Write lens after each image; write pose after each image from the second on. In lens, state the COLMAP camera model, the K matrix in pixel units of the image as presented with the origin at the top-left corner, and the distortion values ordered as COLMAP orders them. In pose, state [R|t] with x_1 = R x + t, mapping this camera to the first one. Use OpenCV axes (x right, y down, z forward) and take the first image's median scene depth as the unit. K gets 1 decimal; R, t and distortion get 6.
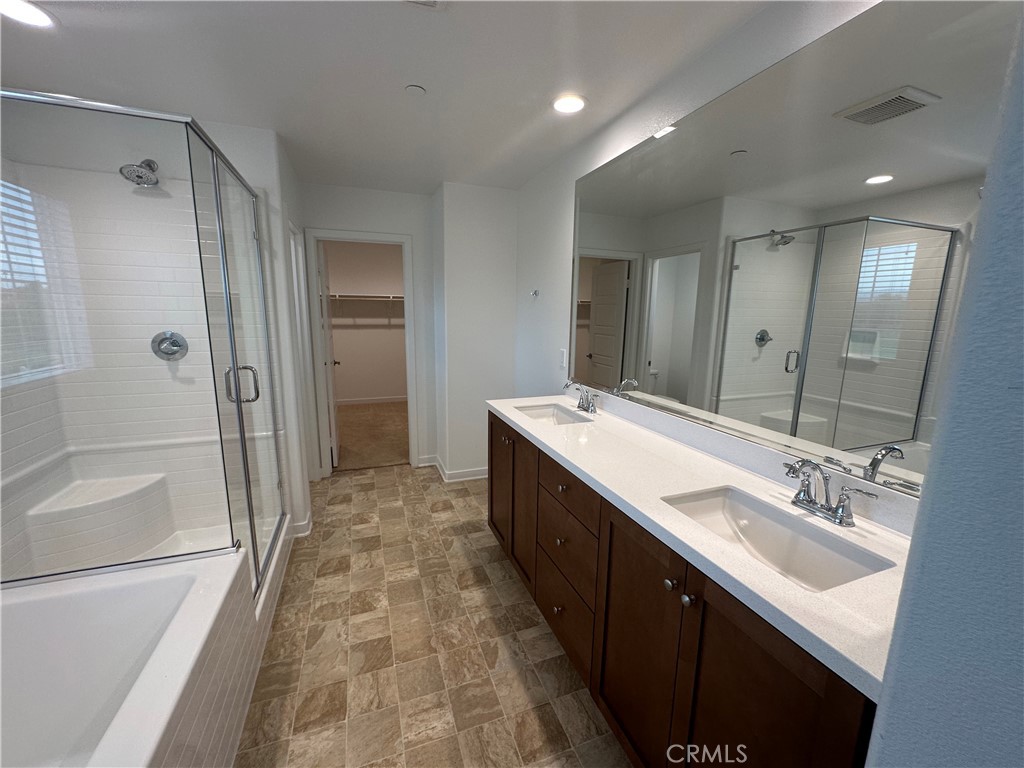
lens RADIAL K [[407.8, 0, 509.9], [0, 407.8, 380.3], [0, 0, 1]] dist [-0.001102, 0.000378]
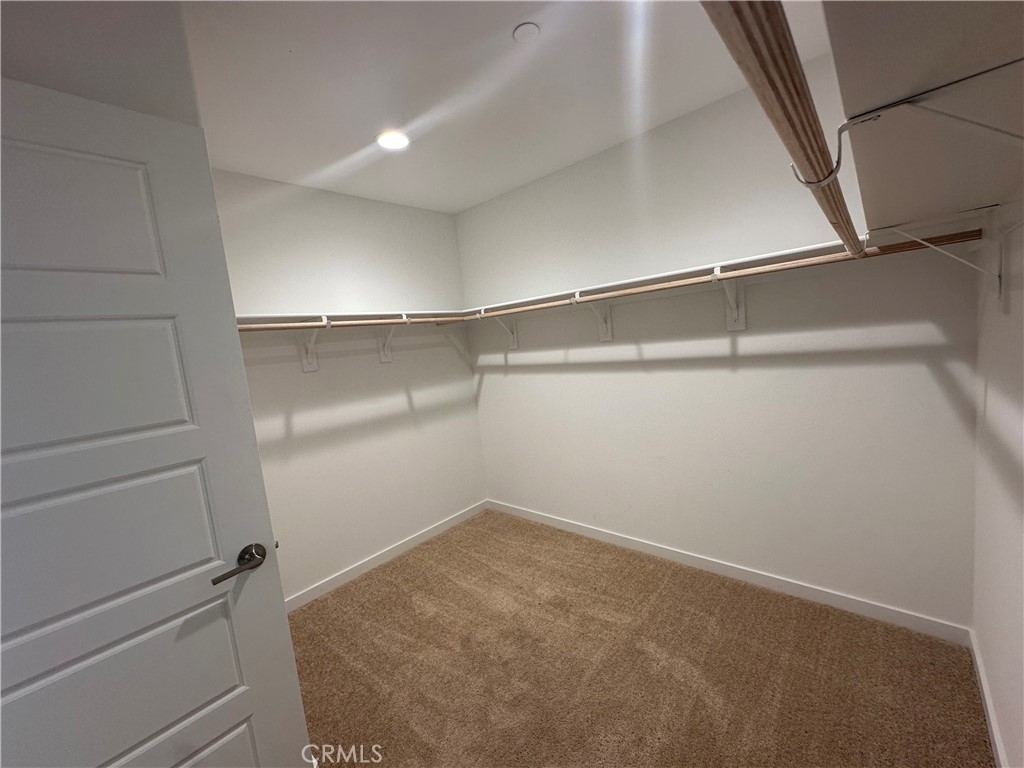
lens RADIAL K [[407.8, 0, 515.2], [0, 407.8, 379.6], [0, 0, 1]] dist [-0.001102, 0.000378]
pose [[0.477232, 0.016650, -0.878619, -0.143480], [-0.056995, 0.998302, -0.012040, -0.169468], [0.876927, 0.055823, 0.477371, 1.134055]]
